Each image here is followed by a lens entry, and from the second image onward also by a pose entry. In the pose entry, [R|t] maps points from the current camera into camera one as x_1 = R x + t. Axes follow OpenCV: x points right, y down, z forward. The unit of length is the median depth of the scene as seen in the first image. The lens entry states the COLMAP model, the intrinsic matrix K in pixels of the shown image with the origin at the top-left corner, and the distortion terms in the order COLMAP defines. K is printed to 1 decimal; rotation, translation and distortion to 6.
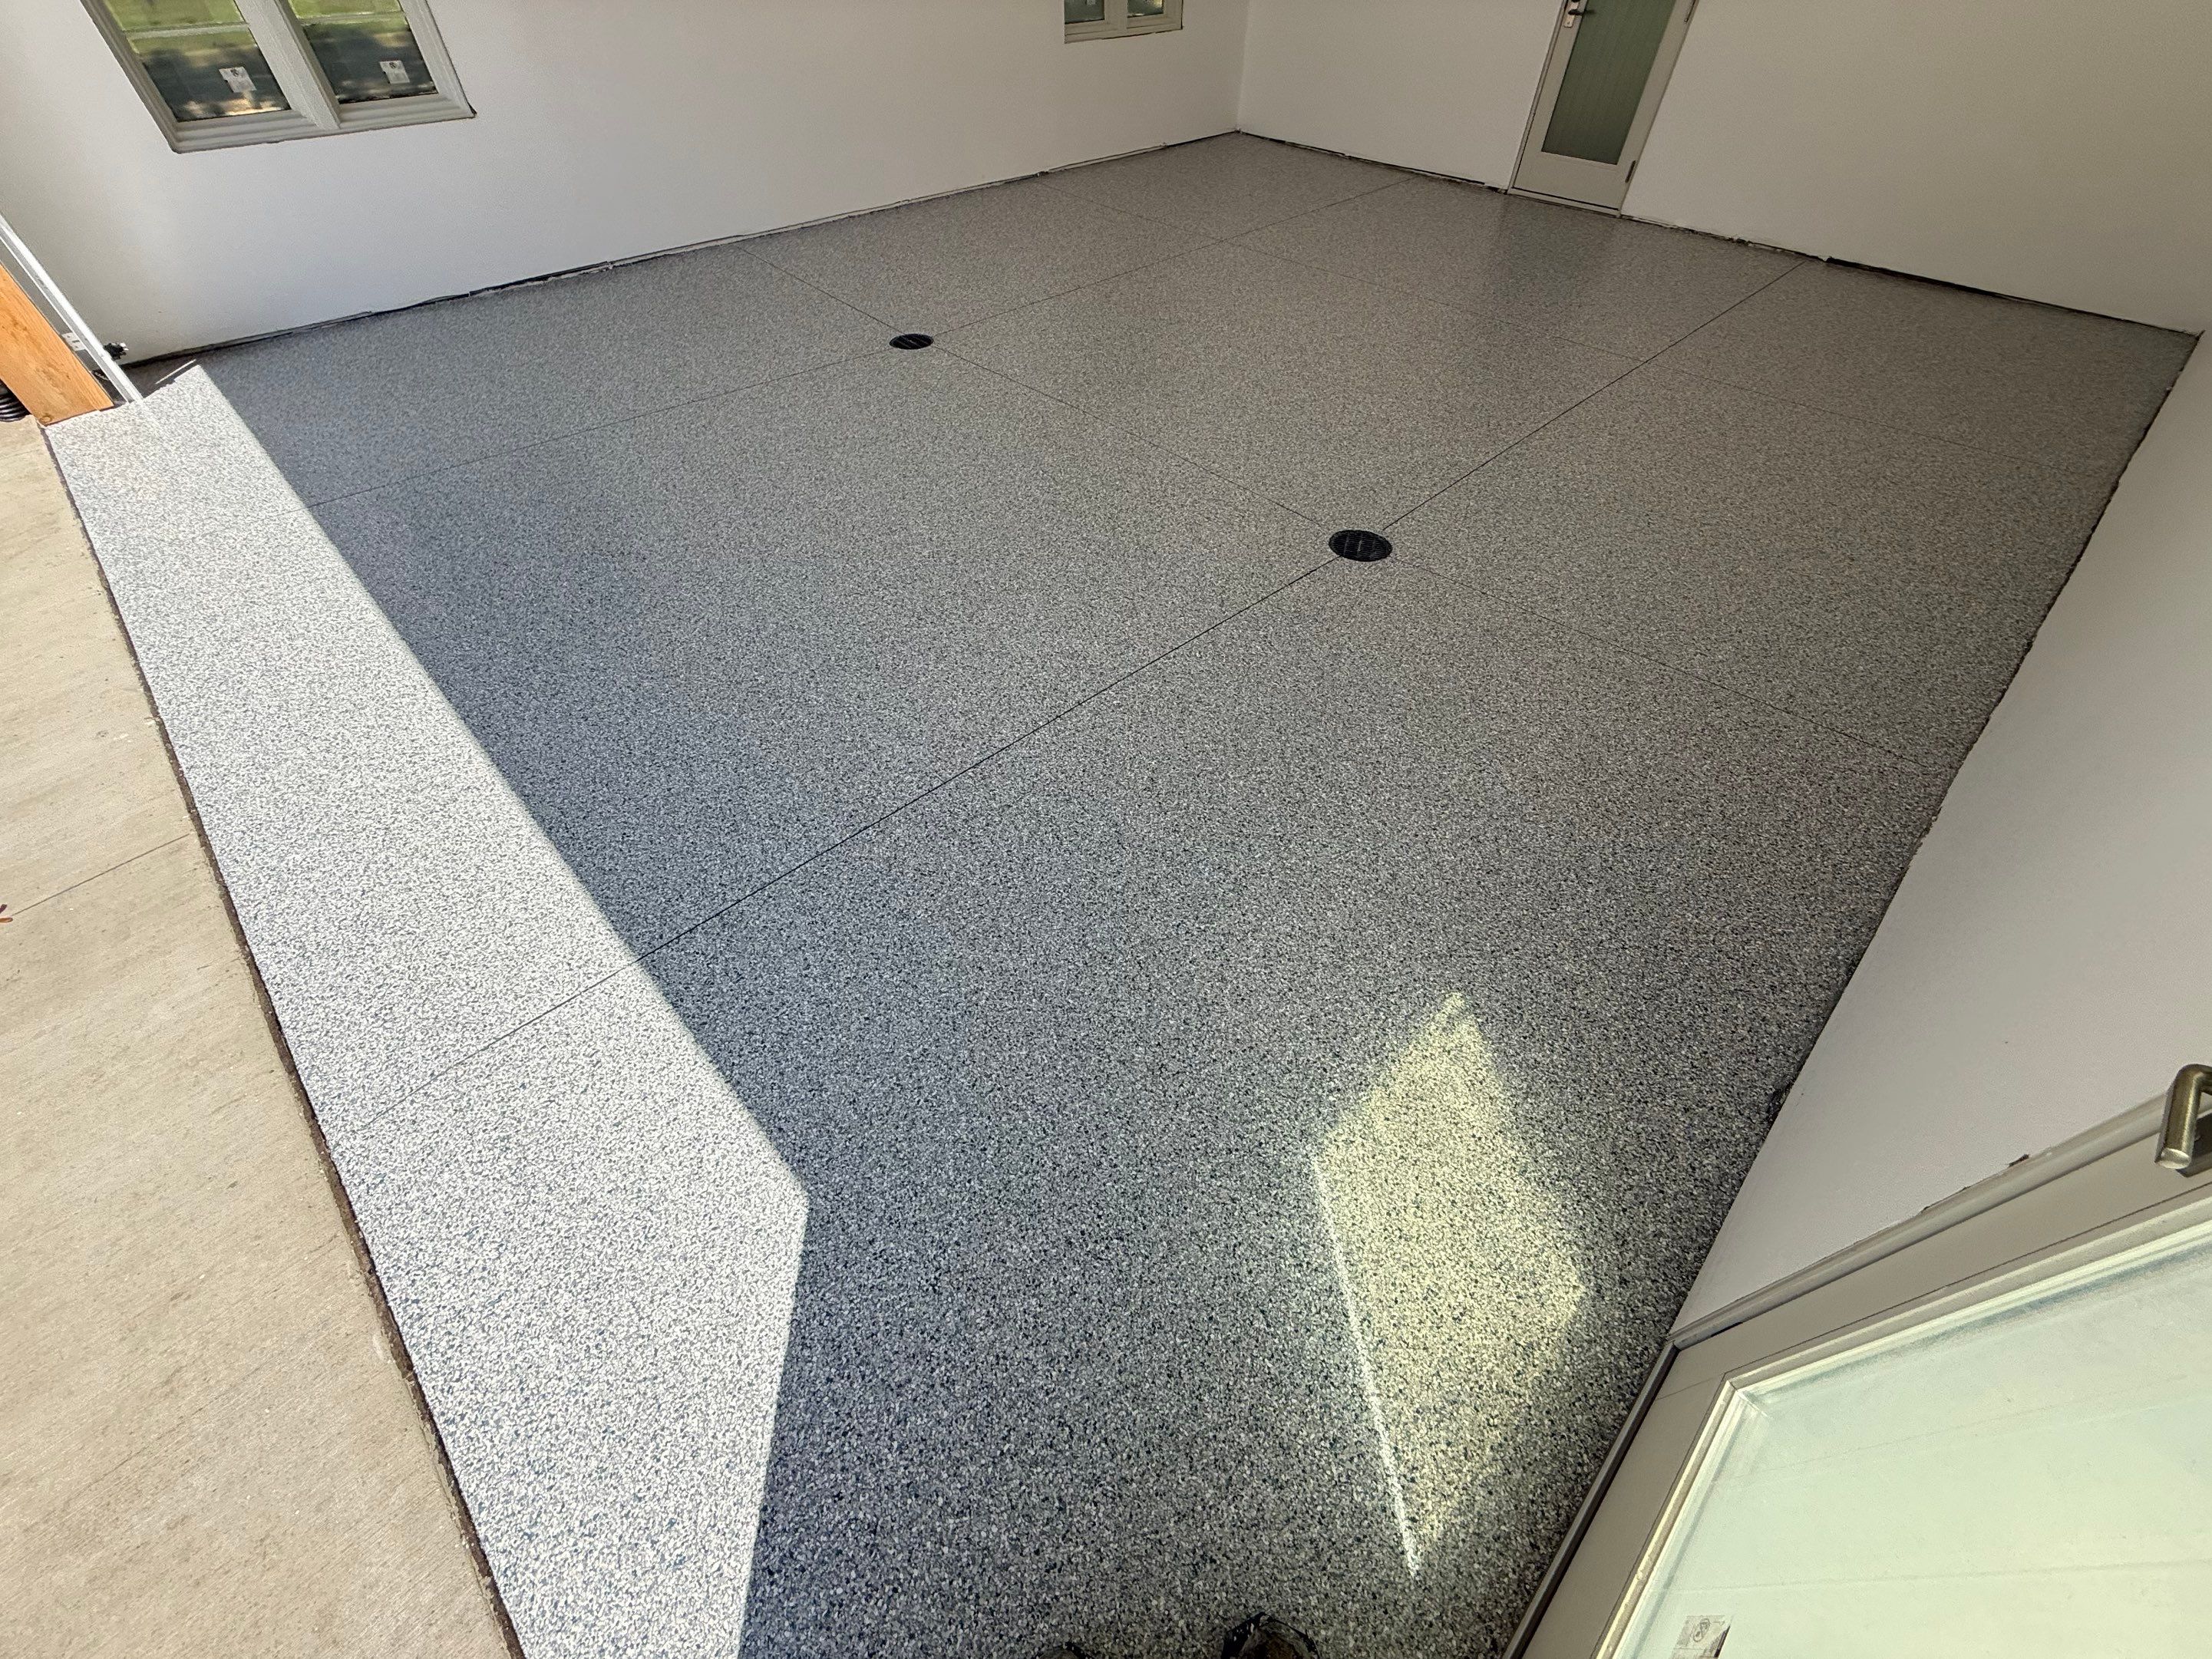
lens RADIAL K [[879.8, 0, 1102.1], [0, 879.8, 830.8], [0, 0, 1]] dist [-0.000616, 0.000208]
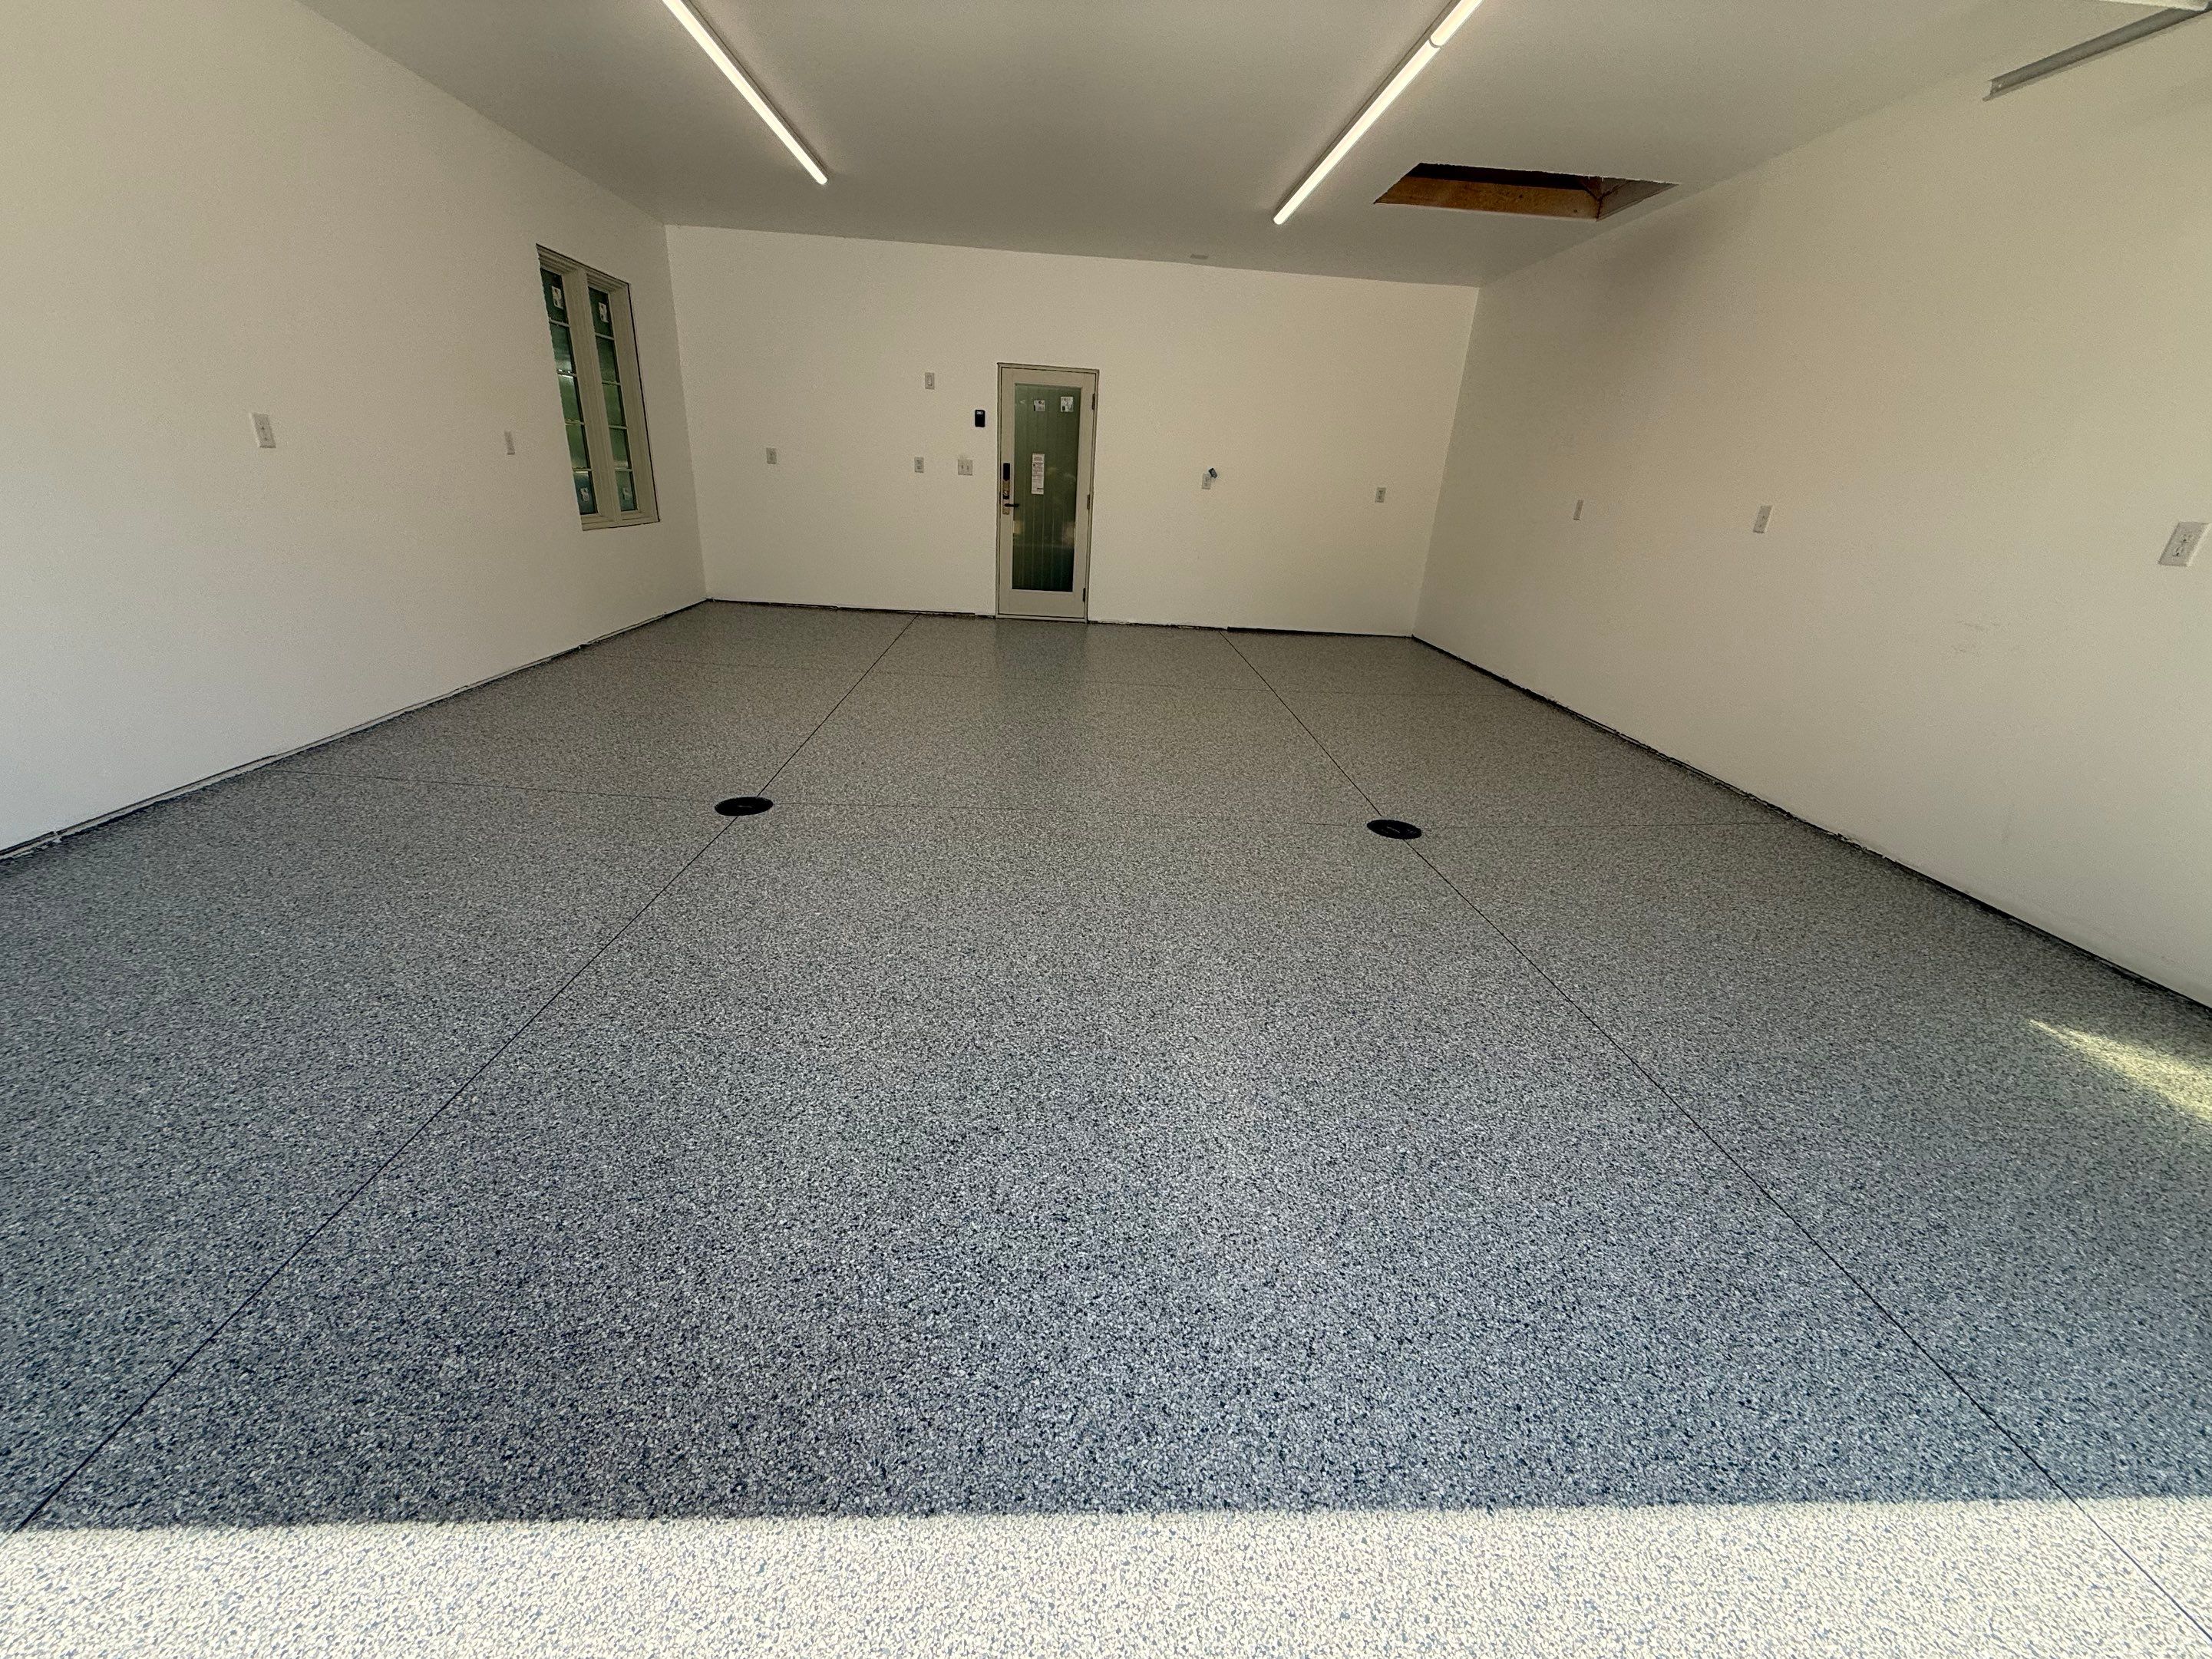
lens RADIAL K [[878.7, 0, 1102.2], [0, 878.7, 829.2], [0, 0, 1]] dist [-0.001092, 0.000325]
pose [[0.661599, -0.254820, 0.705233, -0.890992], [0.522386, 0.831346, -0.189677, -0.344782], [-0.537959, 0.493894, 0.683132, 0.461987]]
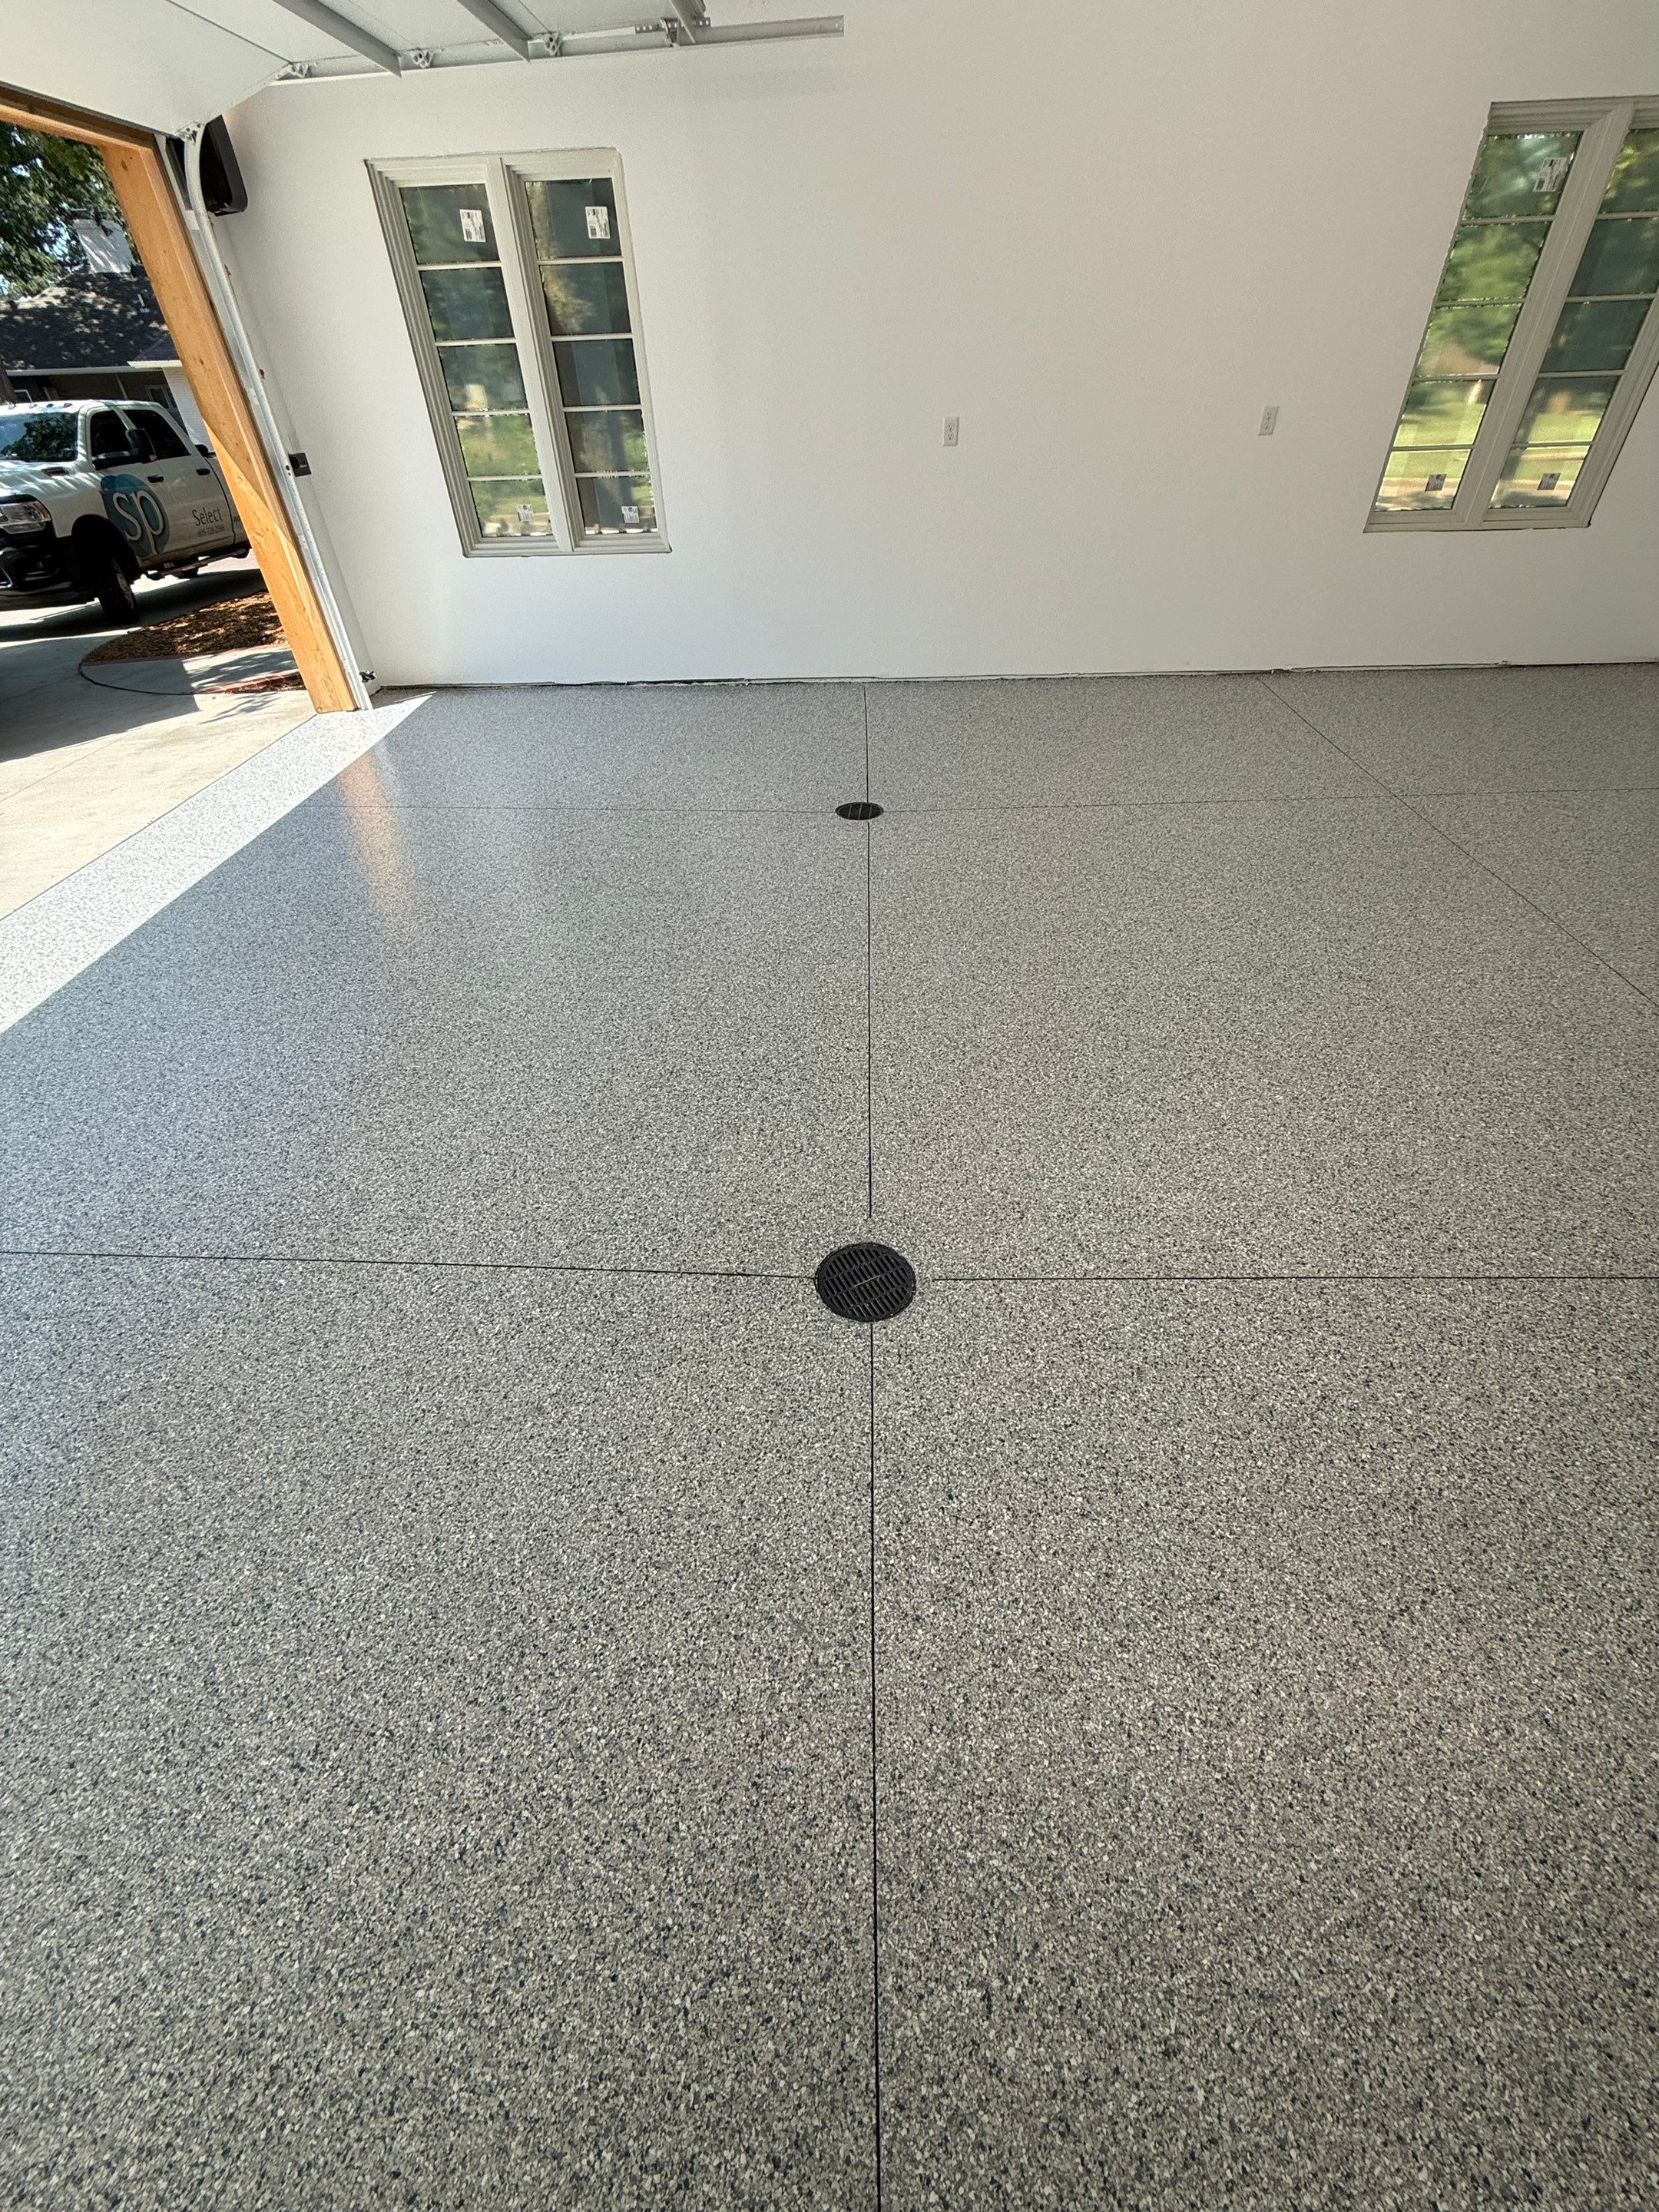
lens RADIAL K [[879.9, 0, 828.6], [0, 879.9, 1098.3], [0, 0, 1]] dist [-0.000616, 0.000208]
pose [[0.692234, 0.437990, -0.573565, 0.647547], [-0.511944, 0.858201, 0.037482, -0.501408], [0.508651, 0.267687, 0.818302, 0.502735]]
